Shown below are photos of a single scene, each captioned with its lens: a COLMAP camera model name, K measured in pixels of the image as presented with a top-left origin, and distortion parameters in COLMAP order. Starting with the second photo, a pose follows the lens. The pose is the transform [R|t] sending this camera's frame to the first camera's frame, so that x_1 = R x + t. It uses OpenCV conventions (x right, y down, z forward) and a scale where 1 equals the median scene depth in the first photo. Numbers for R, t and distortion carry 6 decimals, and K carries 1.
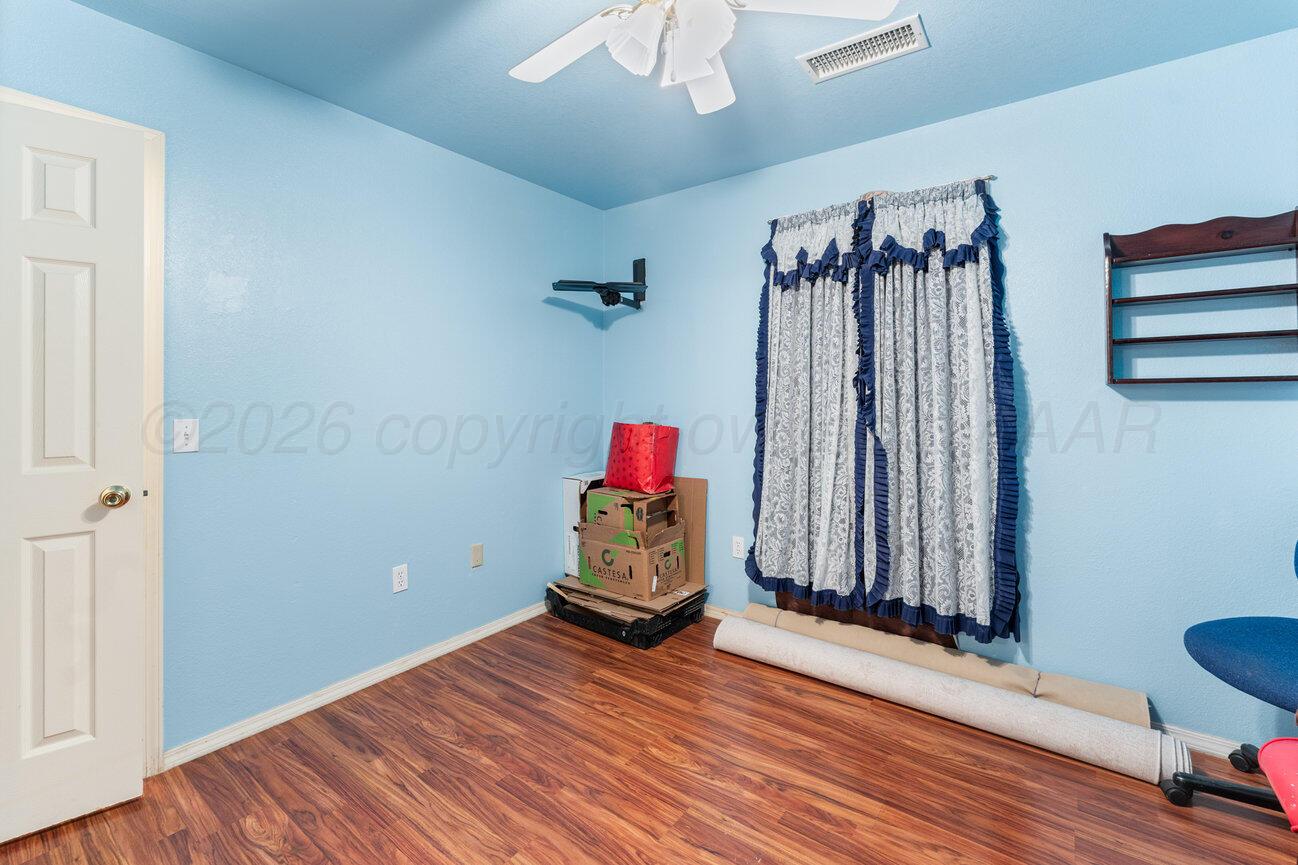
lens RADIAL K [[551.1, 0, 645.2], [0, 551.1, 392.8], [0, 0, 1]] dist [0.000781, -0.000124]
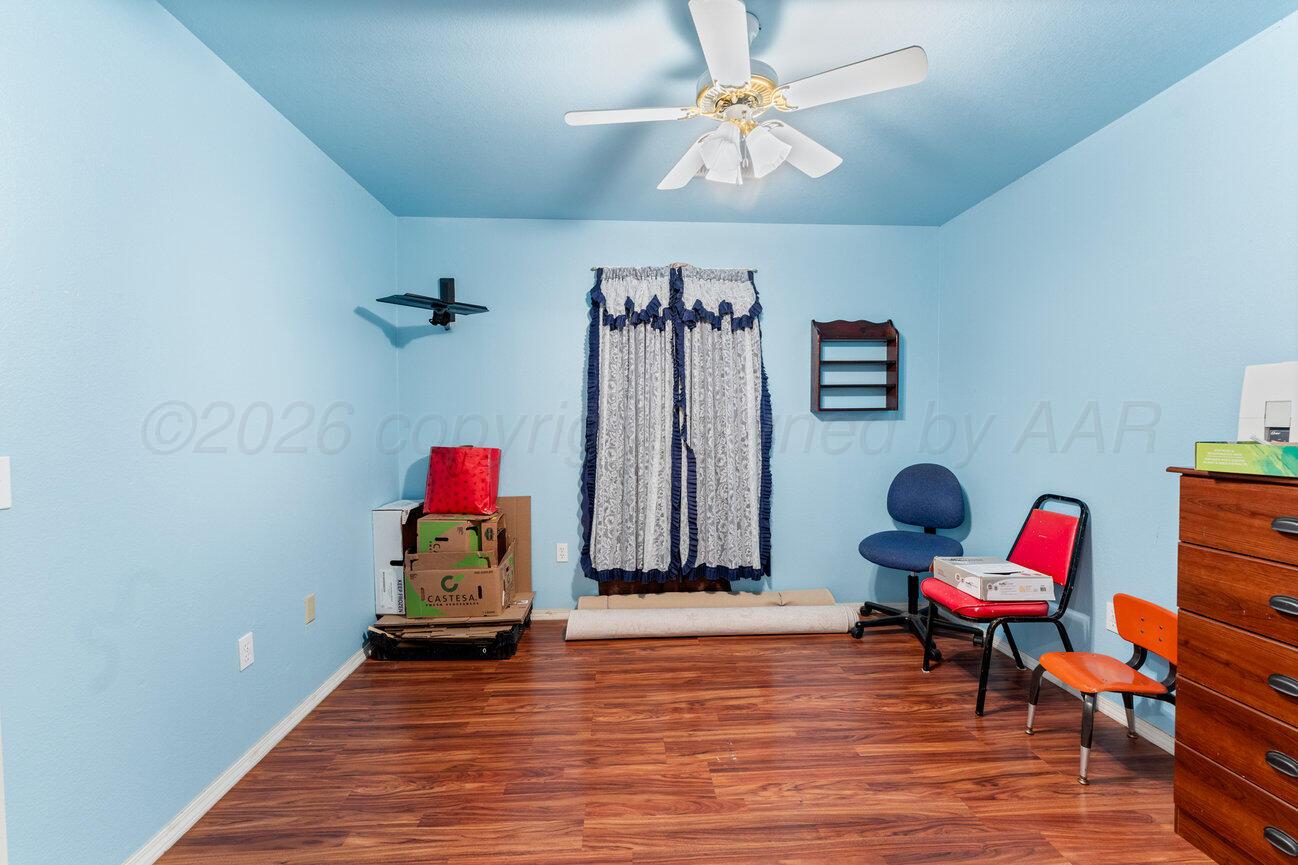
lens RADIAL K [[538.5, 0, 646.7], [0, 538.5, 439.5], [0, 0, 1]] dist [-0.000668, -0.000190]
pose [[0.771056, -0.026344, 0.636223, -0.485302], [-0.001120, 0.999086, 0.042727, 0.000144], [-0.636767, -0.033657, 0.770322, 0.051968]]
